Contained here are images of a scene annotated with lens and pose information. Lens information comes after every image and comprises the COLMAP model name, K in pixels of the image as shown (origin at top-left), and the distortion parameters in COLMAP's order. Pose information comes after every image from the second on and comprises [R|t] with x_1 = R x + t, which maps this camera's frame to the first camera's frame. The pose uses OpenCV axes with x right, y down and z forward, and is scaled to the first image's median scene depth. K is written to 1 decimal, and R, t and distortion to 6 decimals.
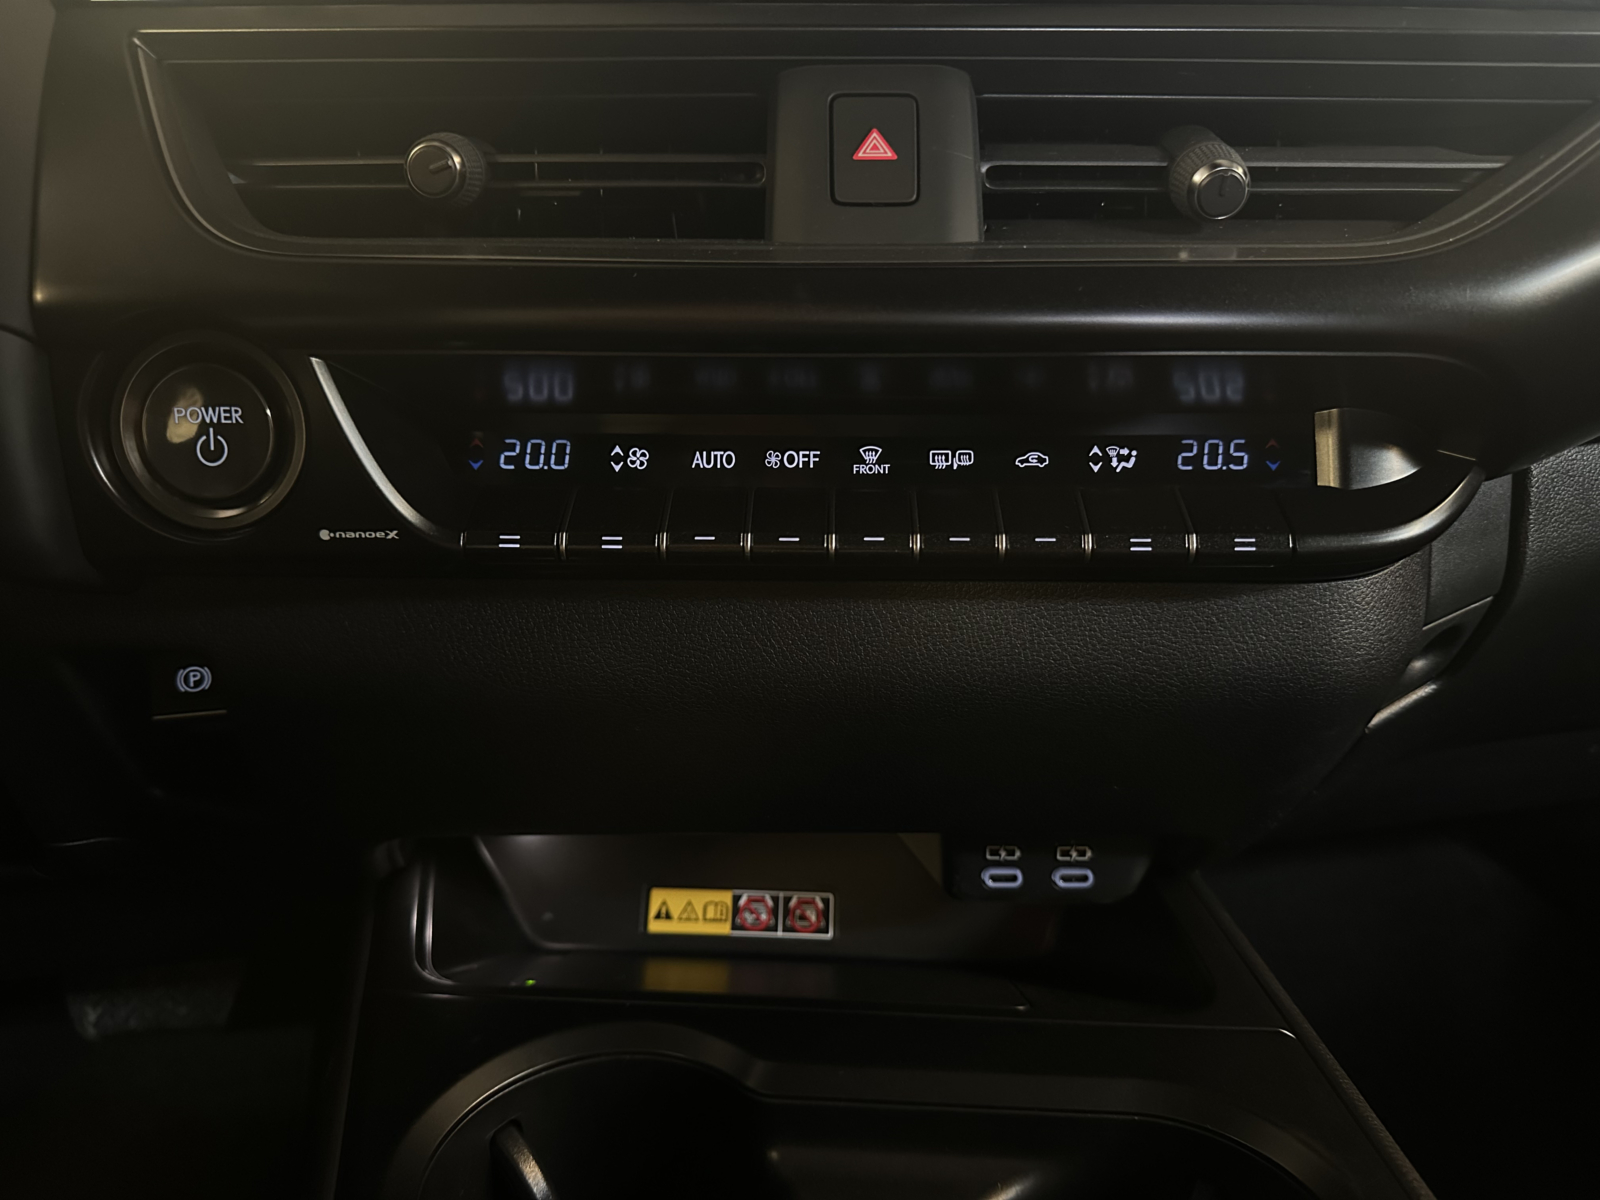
lens RADIAL K [[1158.2, 0, 800.0], [0, 1158.2, 600.0], [0, 0, 1]] dist [-0.002172, -0.011099]
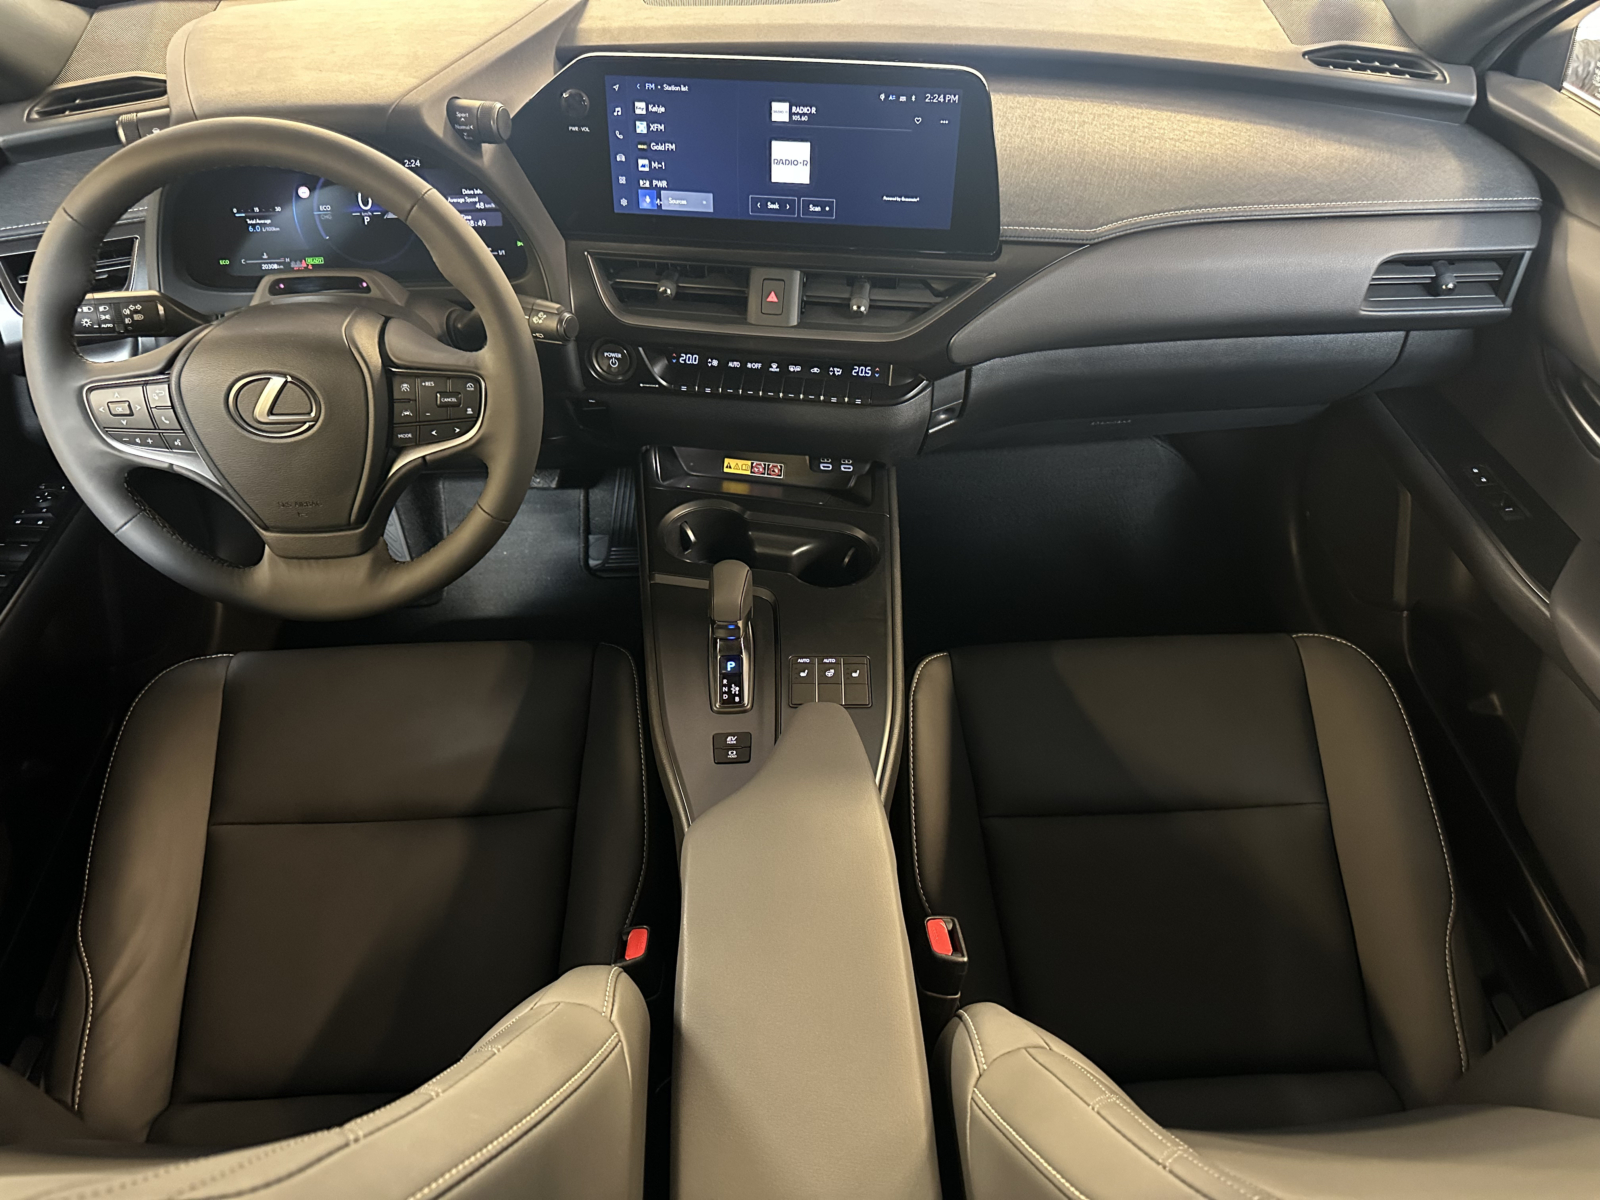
lens RADIAL K [[1147.5, 0, 801.2], [0, 1147.5, 634.4], [0, 0, 1]] dist [0.004806, -0.035515]
pose [[0.992992, 0.080310, -0.086698, 0.547752], [-0.032837, 0.892227, 0.450391, -1.041473], [0.113525, -0.444388, 0.888612, -2.760897]]
